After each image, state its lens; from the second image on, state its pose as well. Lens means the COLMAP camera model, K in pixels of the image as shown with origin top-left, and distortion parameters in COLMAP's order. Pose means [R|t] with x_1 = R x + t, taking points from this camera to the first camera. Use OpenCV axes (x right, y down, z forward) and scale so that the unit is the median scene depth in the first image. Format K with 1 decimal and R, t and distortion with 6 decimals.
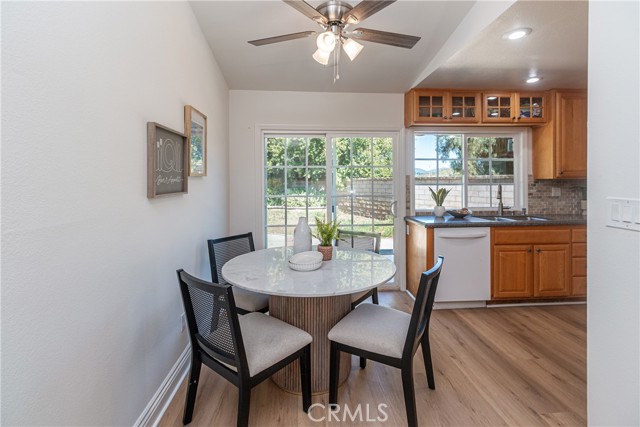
lens RADIAL K [[300.0, 0, 324.9], [0, 300.0, 183.7], [0, 0, 1]] dist [0.000652, 0.001639]
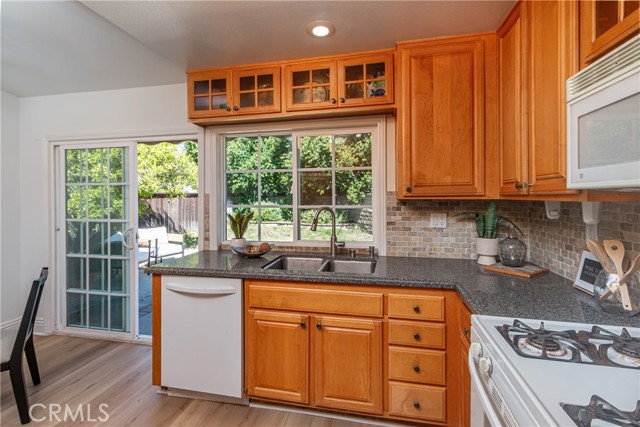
lens RADIAL K [[300.0, 0, 321.1], [0, 300.0, 197.1], [0, 0, 1]] dist [0.000652, 0.001639]
pose [[0.960413, -0.002103, -0.278573, 0.774907], [0.001467, 0.999996, -0.002490, -0.019144], [0.278577, 0.001982, 0.960412, 0.400348]]
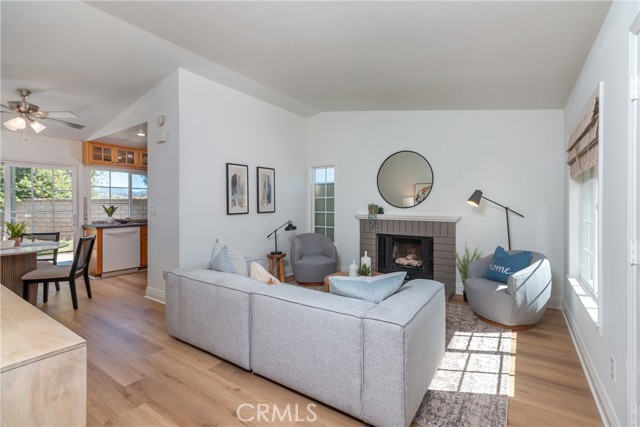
lens RADIAL K [[300.0, 0, 327.8], [0, 300.0, 206.3], [0, 0, 1]] dist [0.000652, 0.001639]
pose [[0.627383, -0.000893, 0.778710, -0.134081], [0.000915, 0.999999, 0.000409, 0.019113], [-0.778710, 0.000456, 0.627384, -0.904144]]
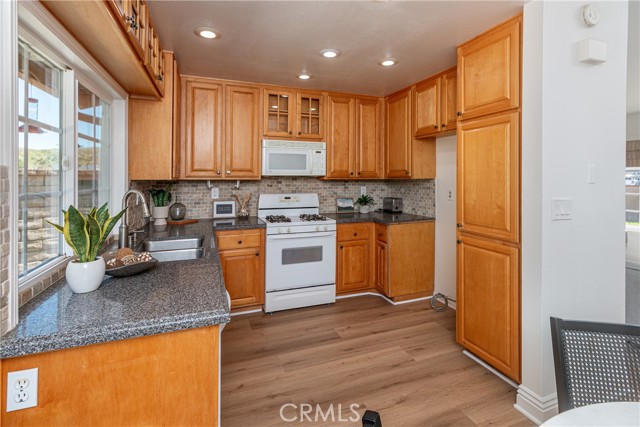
lens RADIAL K [[300.0, 0, 329.6], [0, 300.0, 177.5], [0, 0, 1]] dist [0.000652, 0.001639]
pose [[-0.286313, 0.004592, 0.958125, -0.022896], [0.002913, 0.999988, -0.003923, -0.016987], [-0.958132, 0.001668, -0.286323, 0.835754]]
